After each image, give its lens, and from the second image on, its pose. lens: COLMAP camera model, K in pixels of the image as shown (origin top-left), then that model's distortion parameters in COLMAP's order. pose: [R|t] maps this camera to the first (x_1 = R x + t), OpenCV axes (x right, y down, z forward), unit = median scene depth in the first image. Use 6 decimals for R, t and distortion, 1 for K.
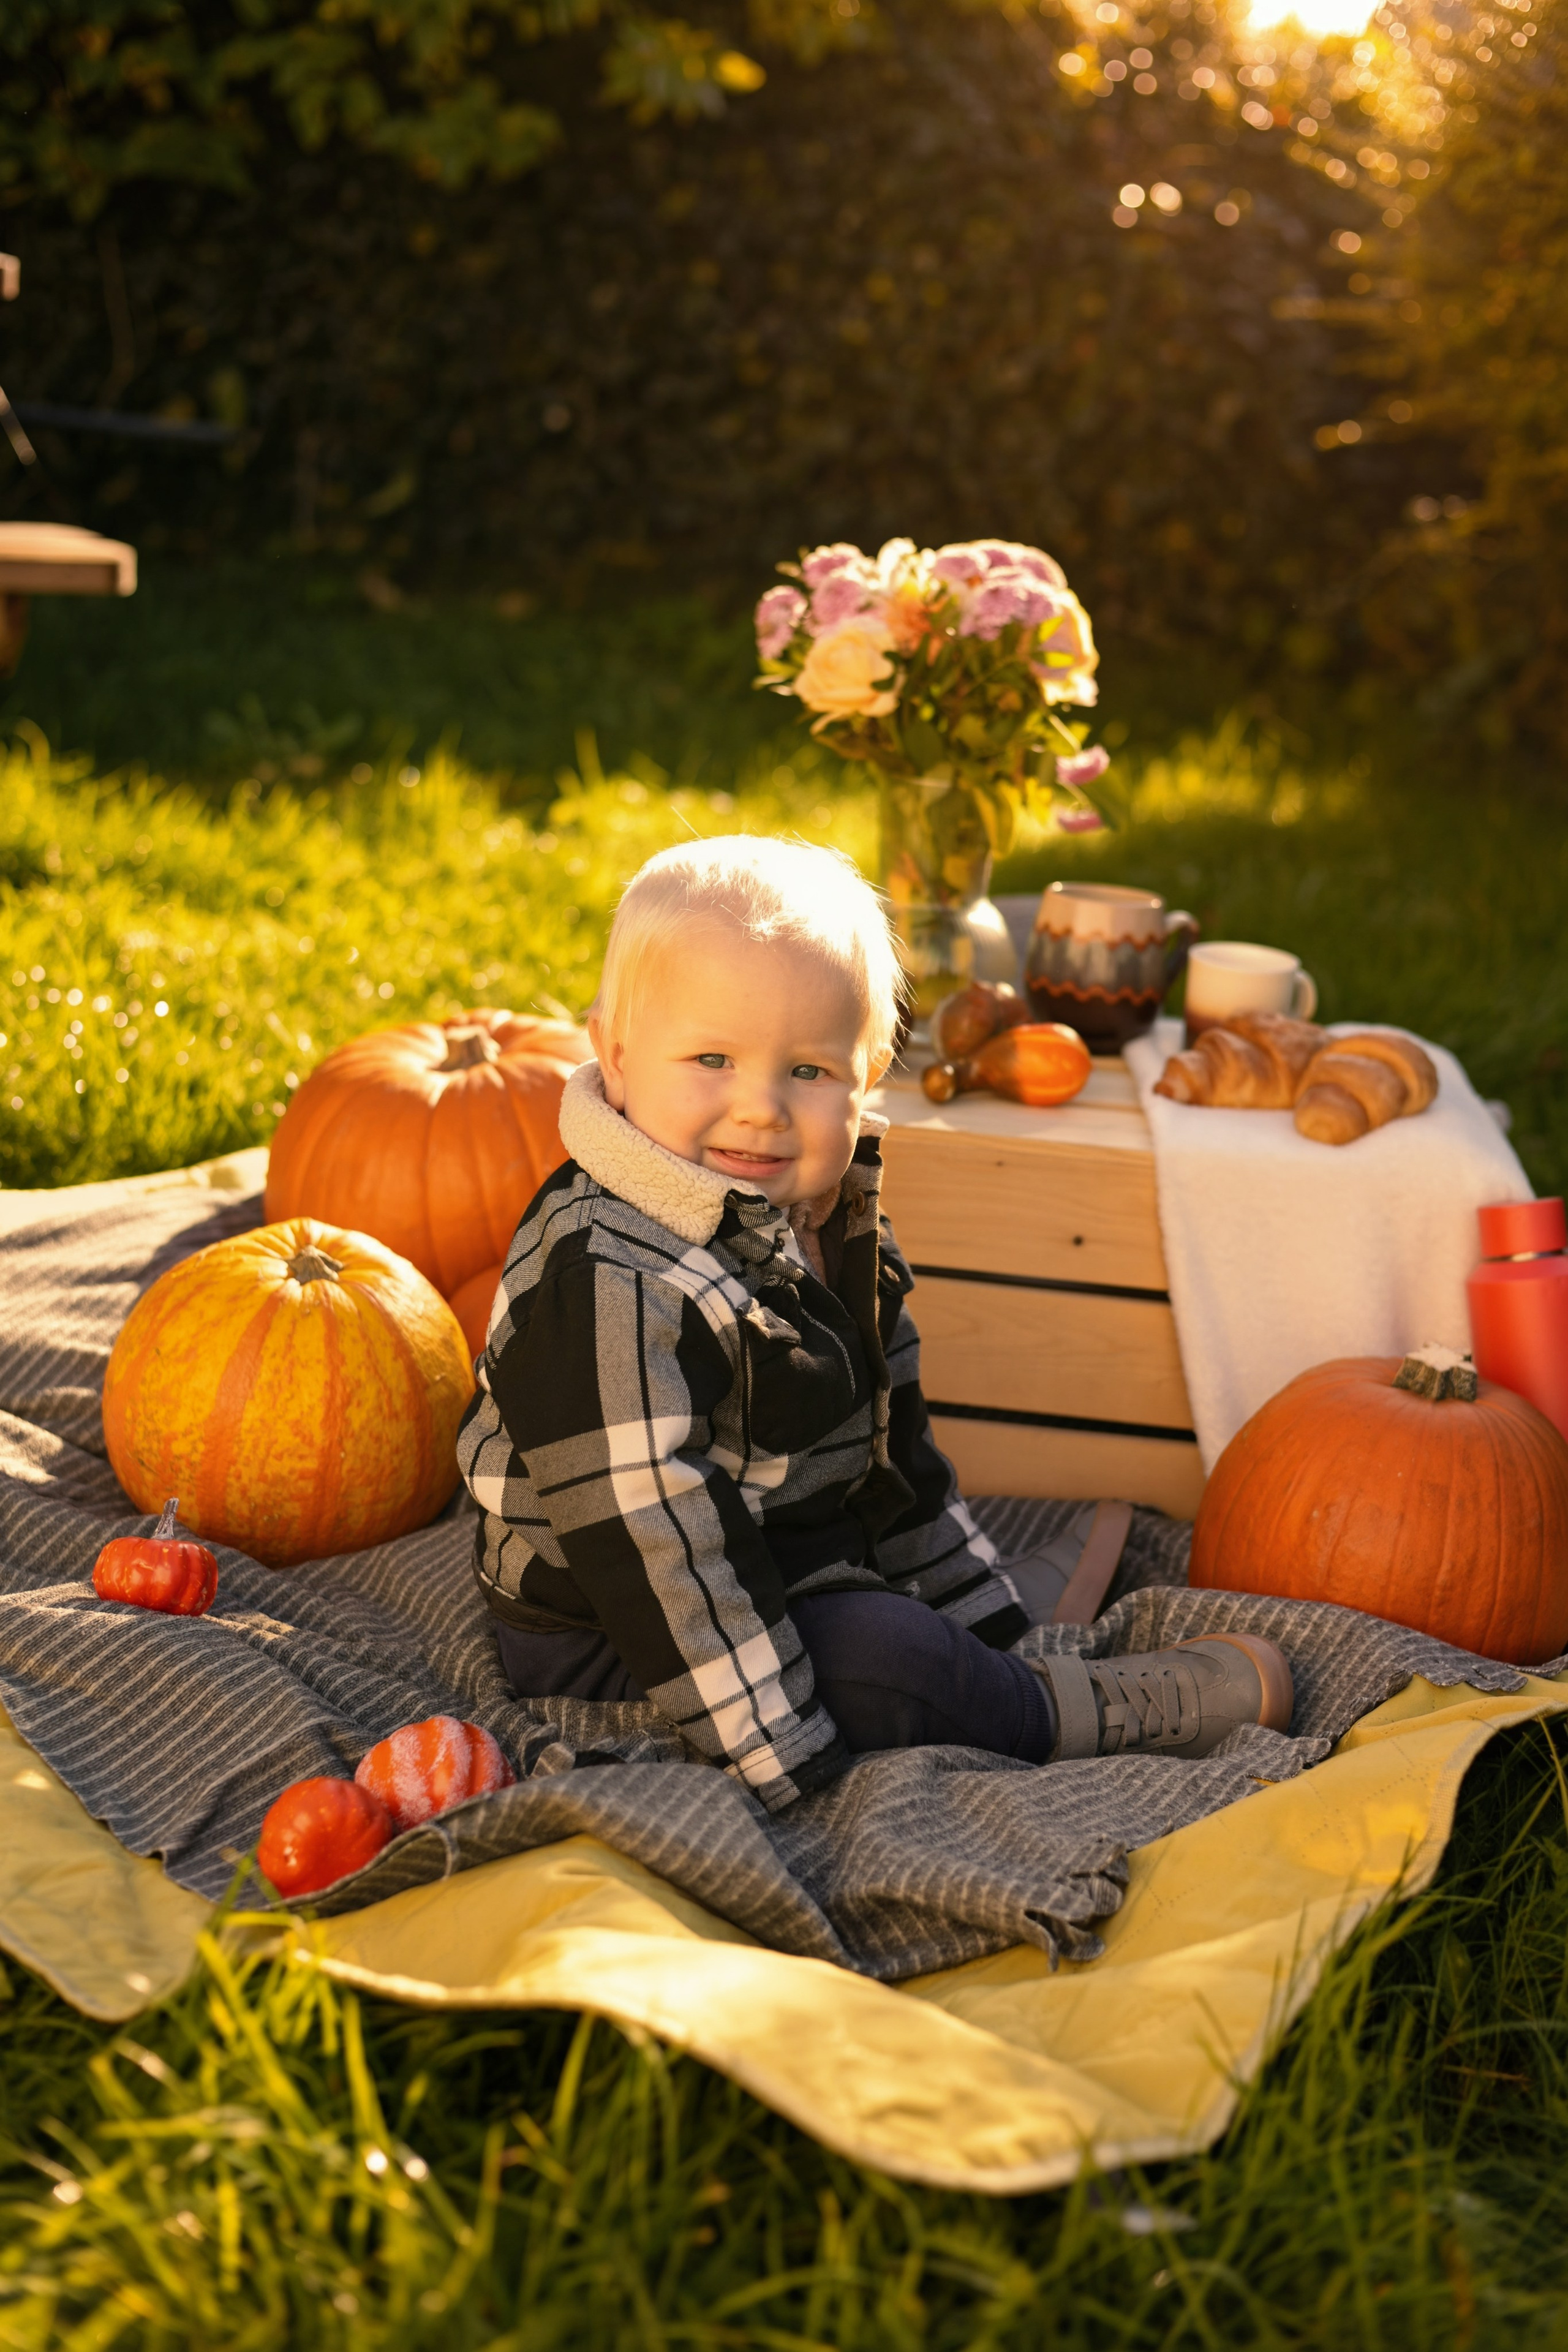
lens RADIAL K [[3228.2, 0, 784.0], [0, 3228.2, 1176.0], [0, 0, 1]] dist [0.017531, 0.001868]
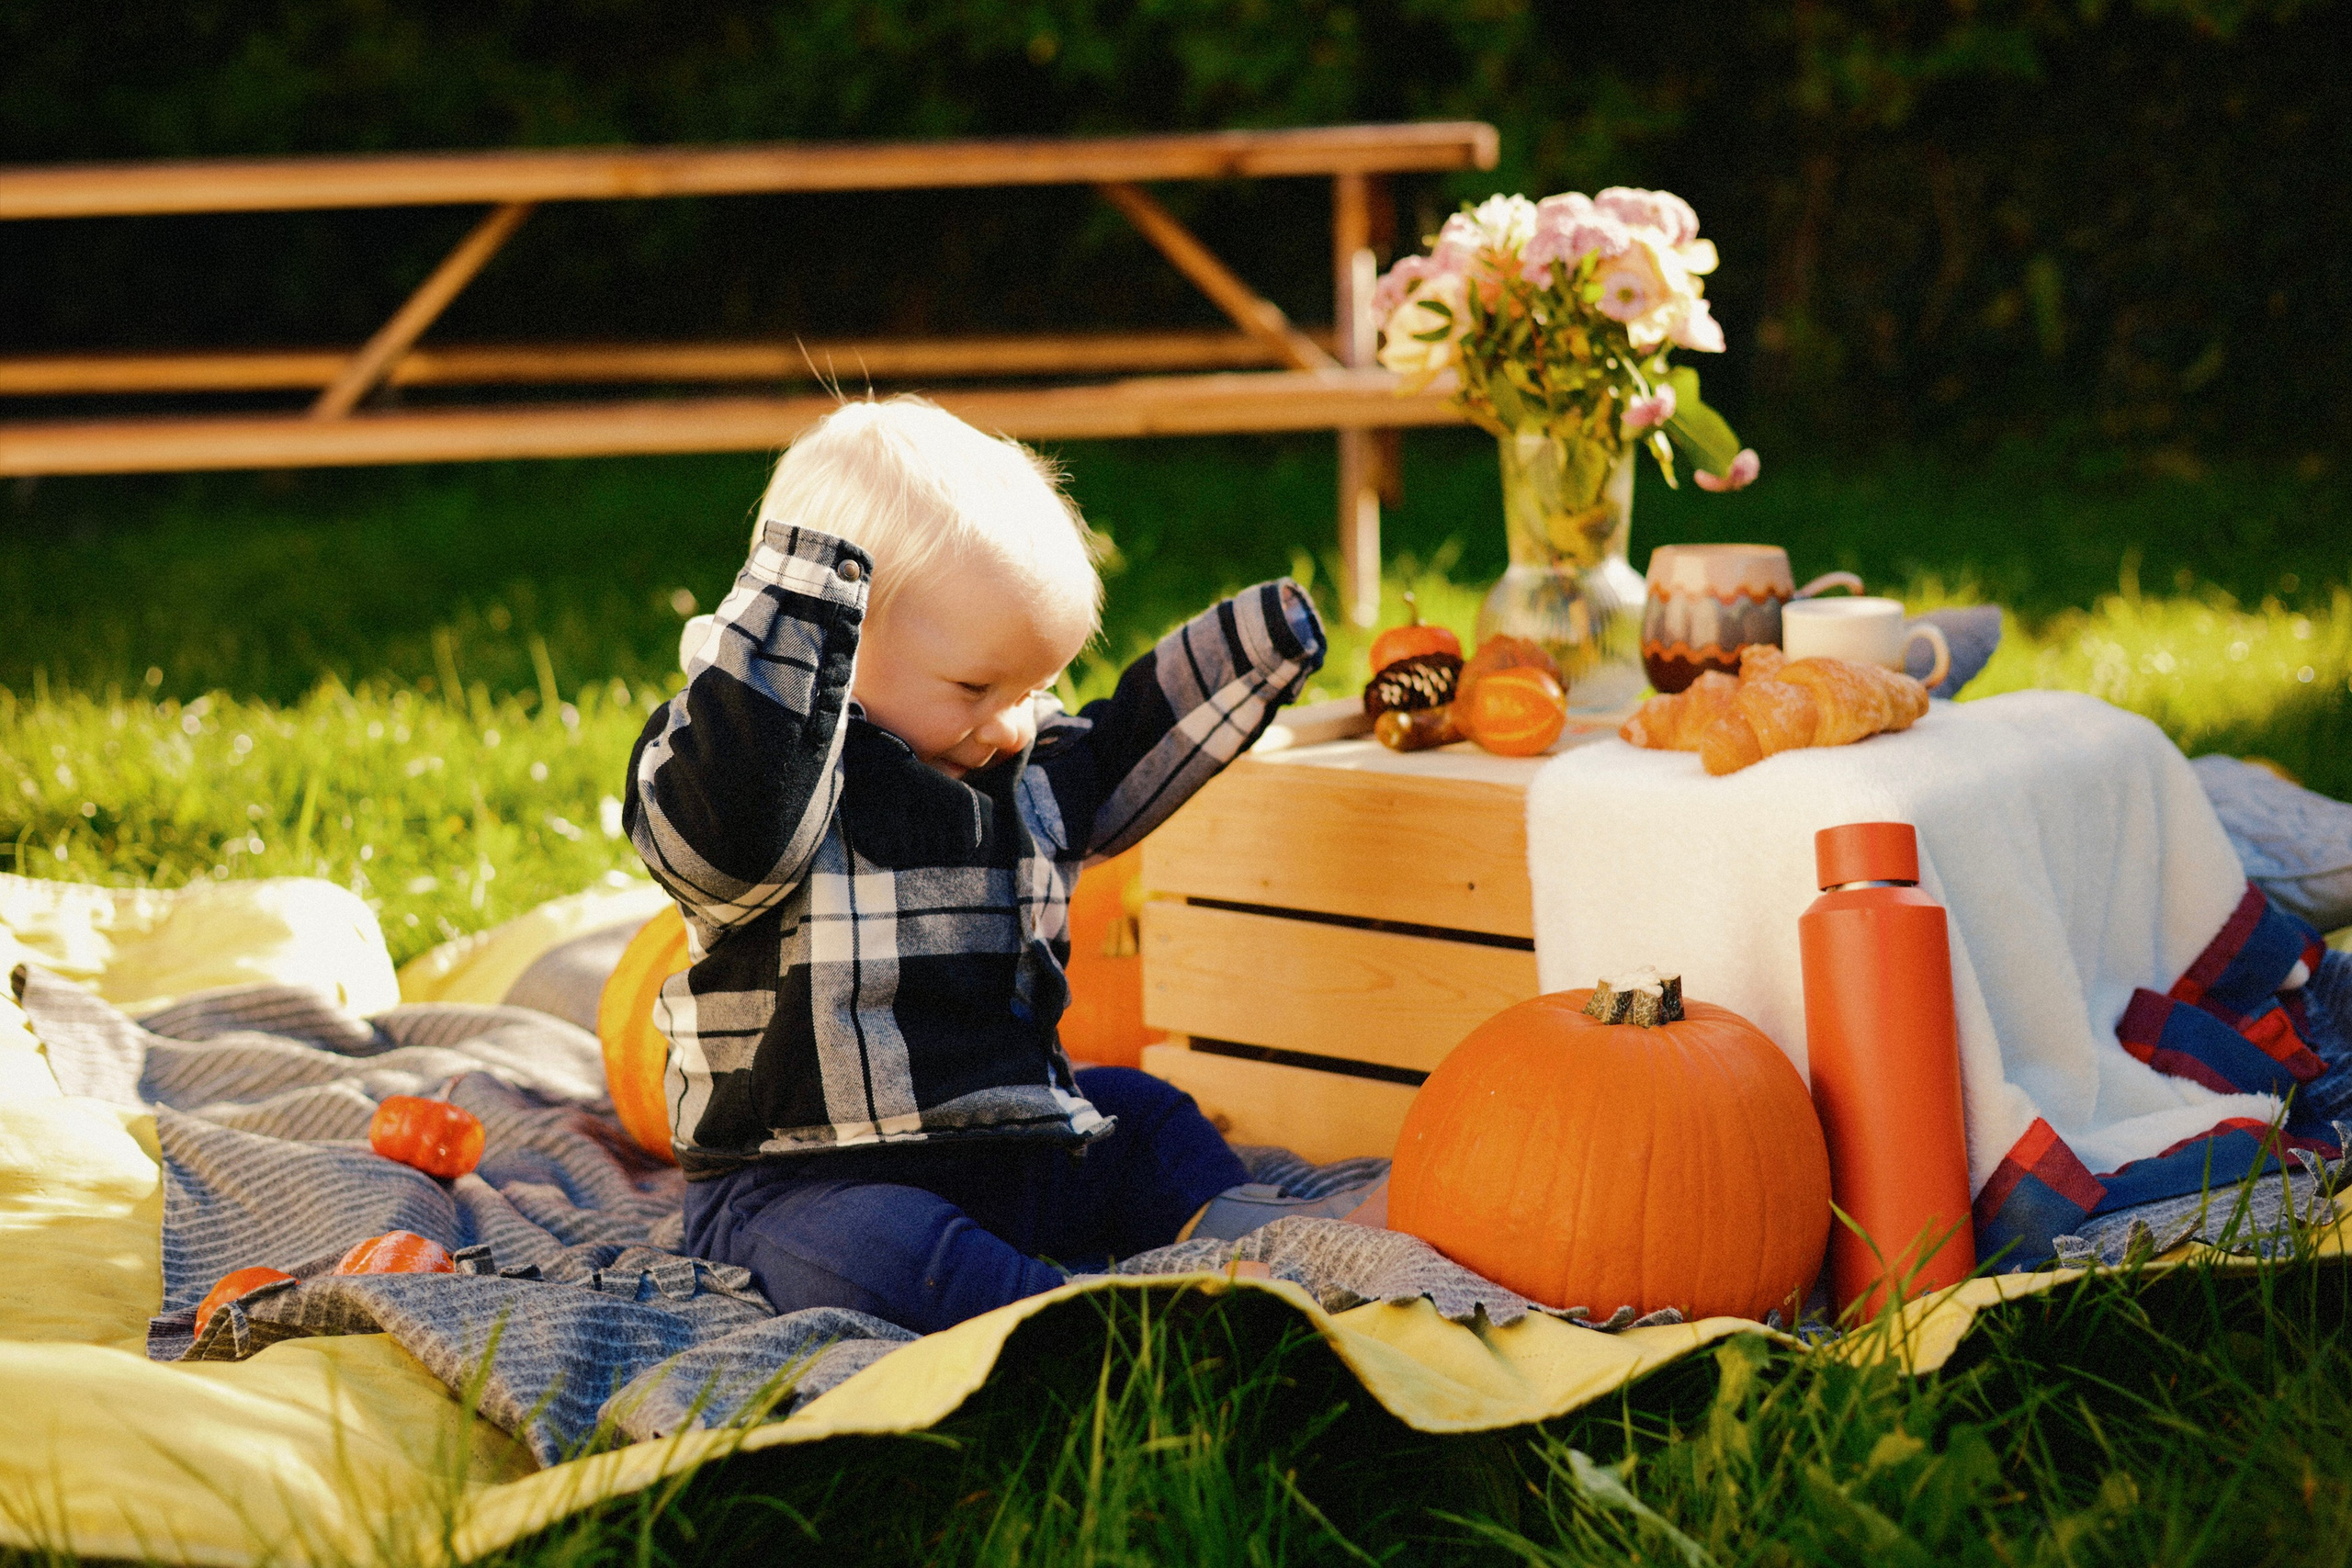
lens RADIAL K [[3325.4, 0, 1200.9], [0, 3325.4, 781.7], [0, 0, 1]] dist [-0.011694, -0.154591]
pose [[0.855397, -0.020181, -0.517580, 0.510724], [-0.040082, 0.993666, -0.104987, 0.091615], [0.516420, 0.110551, 0.849170, 0.149938]]
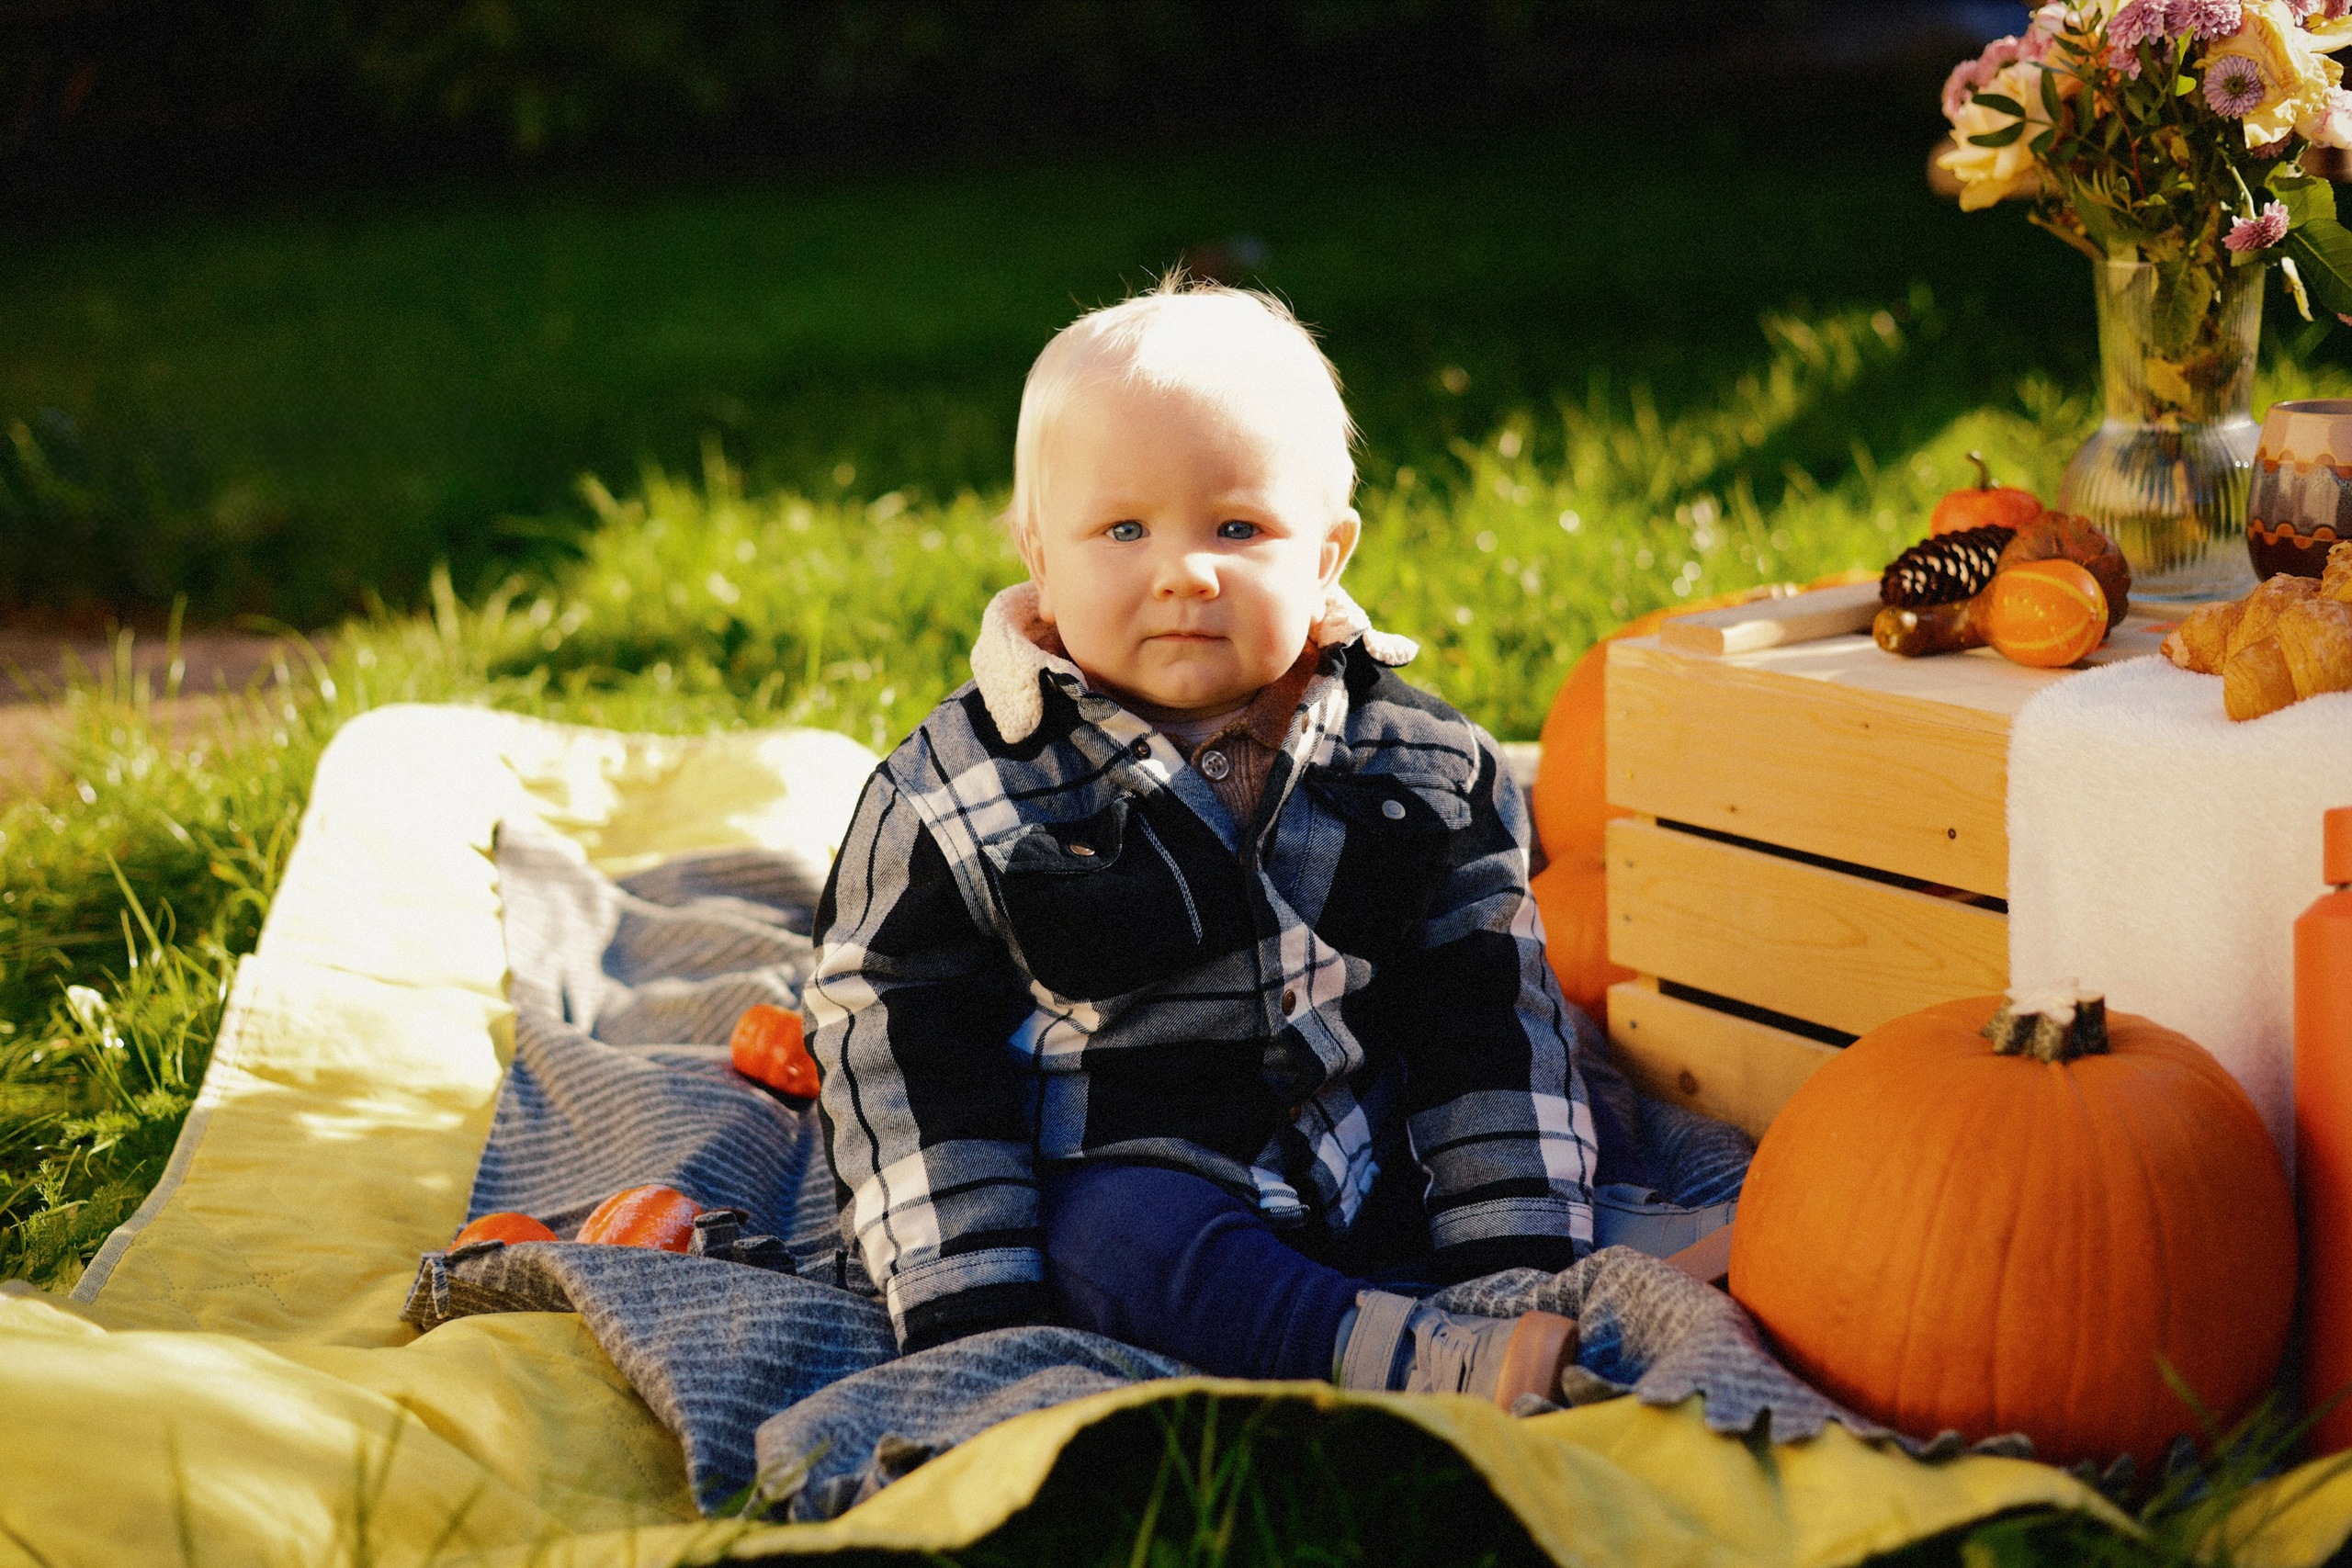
lens RADIAL K [[3325.4, 0, 1200.9], [0, 3325.4, 781.7], [0, 0, 1]] dist [-0.011694, -0.154591]
pose [[0.649197, 0.056025, -0.758555, 0.557333], [-0.084778, 0.996399, 0.001035, 0.022389], [0.755881, 0.063637, 0.651609, 0.355107]]
